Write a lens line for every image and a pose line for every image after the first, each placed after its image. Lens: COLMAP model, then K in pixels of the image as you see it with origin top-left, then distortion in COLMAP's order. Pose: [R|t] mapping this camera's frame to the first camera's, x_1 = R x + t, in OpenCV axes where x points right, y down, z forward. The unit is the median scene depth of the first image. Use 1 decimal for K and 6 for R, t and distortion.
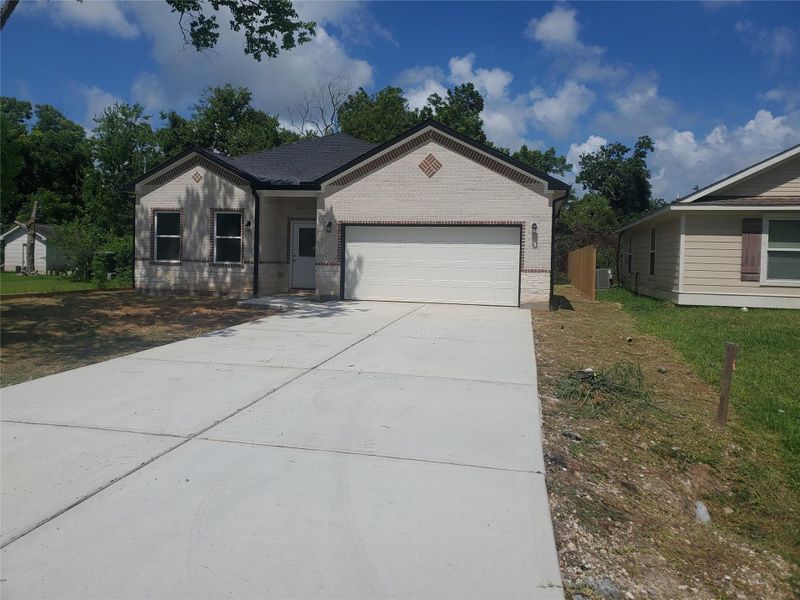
lens RADIAL K [[619.7, 0, 400.3], [0, 619.7, 277.1], [0, 0, 1]] dist [0.089128, -0.122894]
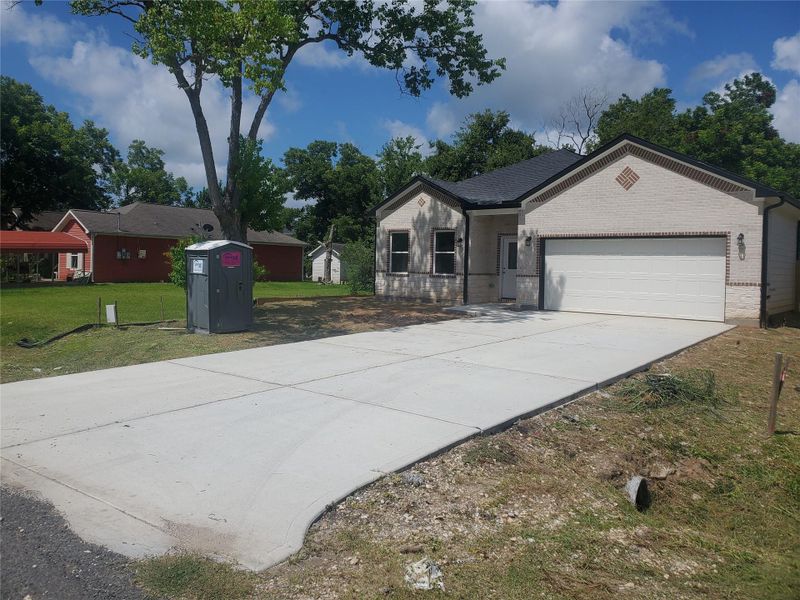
lens RADIAL K [[622.7, 0, 400.0], [0, 622.7, 300.0], [0, 0, 1]] dist [0.013441, -0.009568]
pose [[0.895376, 0.022074, -0.444763, 0.160181], [-0.015266, 0.999705, 0.018885, 0.003565], [0.445049, -0.010120, 0.895449, -0.064101]]
